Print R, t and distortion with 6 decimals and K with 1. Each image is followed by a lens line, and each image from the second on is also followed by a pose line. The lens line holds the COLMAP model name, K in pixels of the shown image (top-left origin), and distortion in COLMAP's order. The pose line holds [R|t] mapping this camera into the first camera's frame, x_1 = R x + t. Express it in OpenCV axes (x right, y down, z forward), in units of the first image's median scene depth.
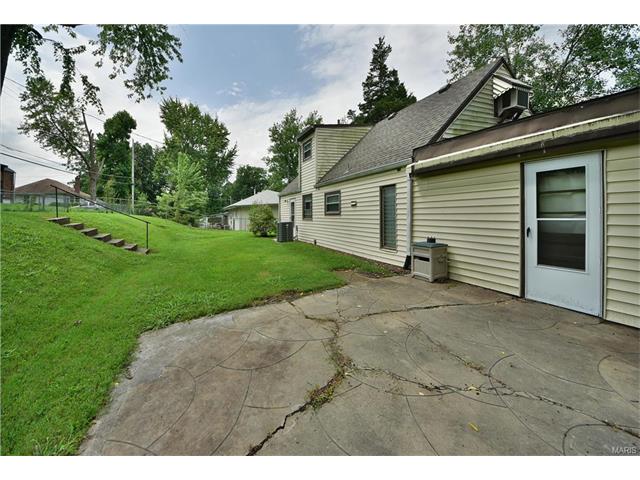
lens RADIAL K [[241.0, 0, 308.5], [0, 241.0, 214.9], [0, 0, 1]] dist [0.000945, -0.013499]
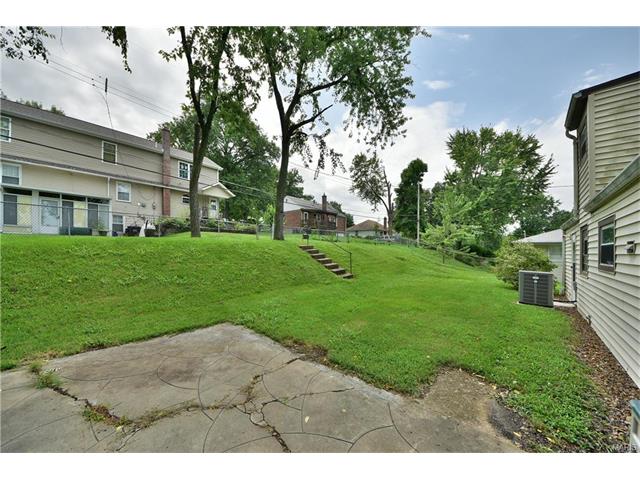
lens RADIAL K [[226.1, 0, 301.9], [0, 226.1, 246.9], [0, 0, 1]] dist [0.000645, -0.000187]
pose [[0.372011, 0.053068, -0.926710, 0.215155], [-0.059378, 0.997680, 0.033296, -0.018259], [0.926327, 0.042640, 0.374299, 0.236851]]
